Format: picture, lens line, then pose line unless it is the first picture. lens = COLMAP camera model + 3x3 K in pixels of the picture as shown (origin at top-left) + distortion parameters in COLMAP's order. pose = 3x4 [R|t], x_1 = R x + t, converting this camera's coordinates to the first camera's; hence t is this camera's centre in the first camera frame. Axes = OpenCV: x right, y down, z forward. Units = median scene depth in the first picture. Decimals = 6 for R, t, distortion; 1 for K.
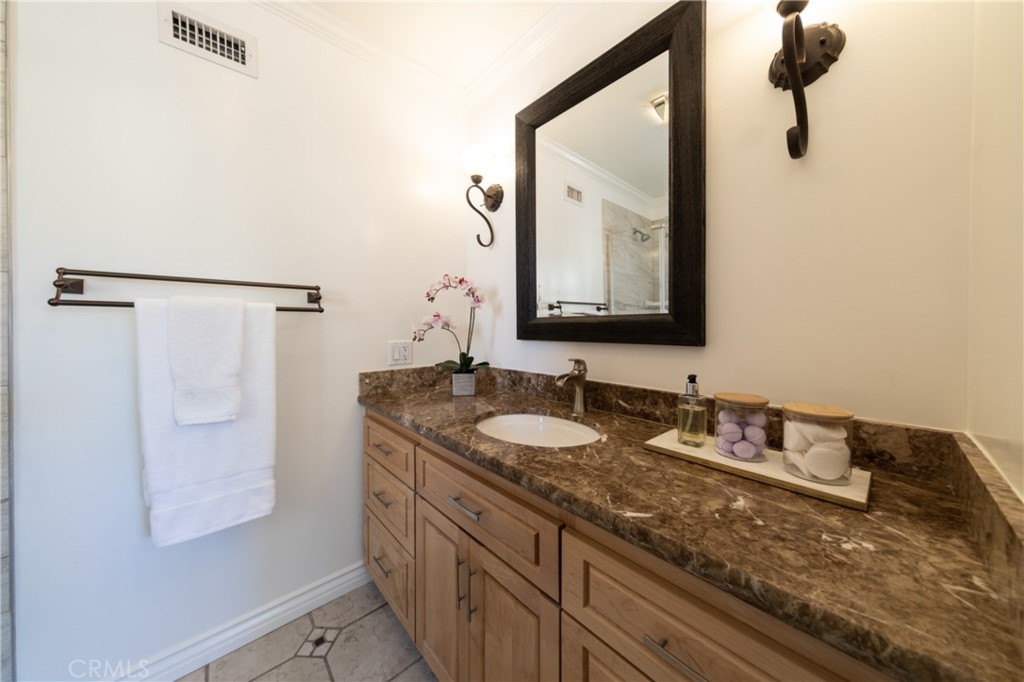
lens RADIAL K [[335.4, 0, 511.0], [0, 335.4, 333.6], [0, 0, 1]] dist [-0.001230, -0.000202]
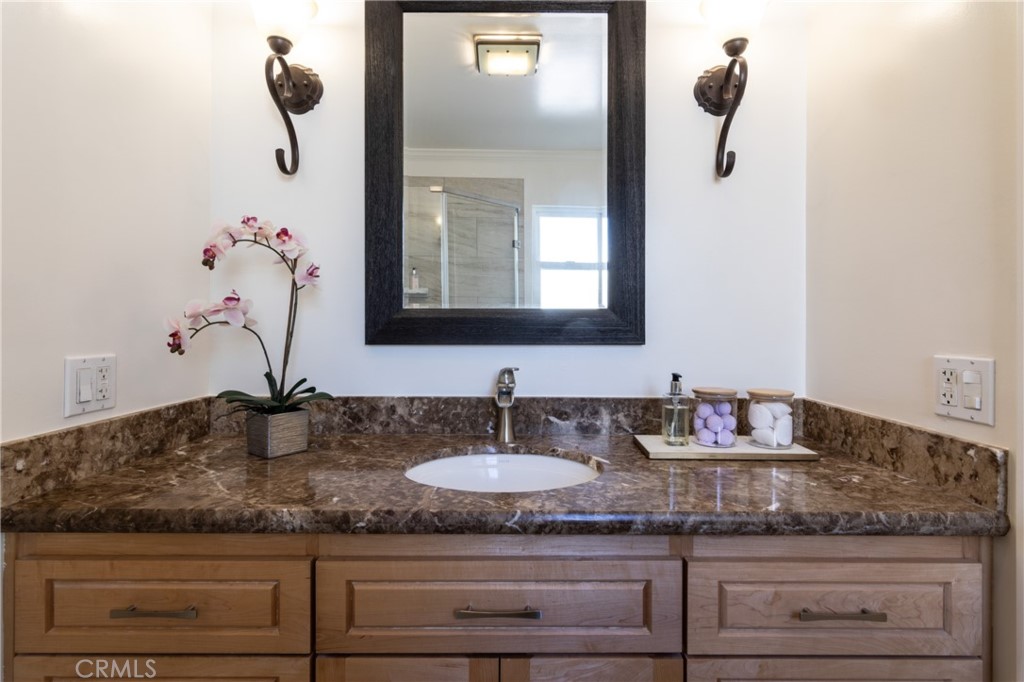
lens RADIAL K [[496.3, 0, 515.5], [0, 496.3, 334.3], [0, 0, 1]] dist [-0.001408, 0.000257]
pose [[0.663832, -0.007848, 0.747841, -0.590996], [0.012072, 0.999927, -0.000223, 0.002988], [-0.747784, 0.009176, 0.663878, 0.270256]]
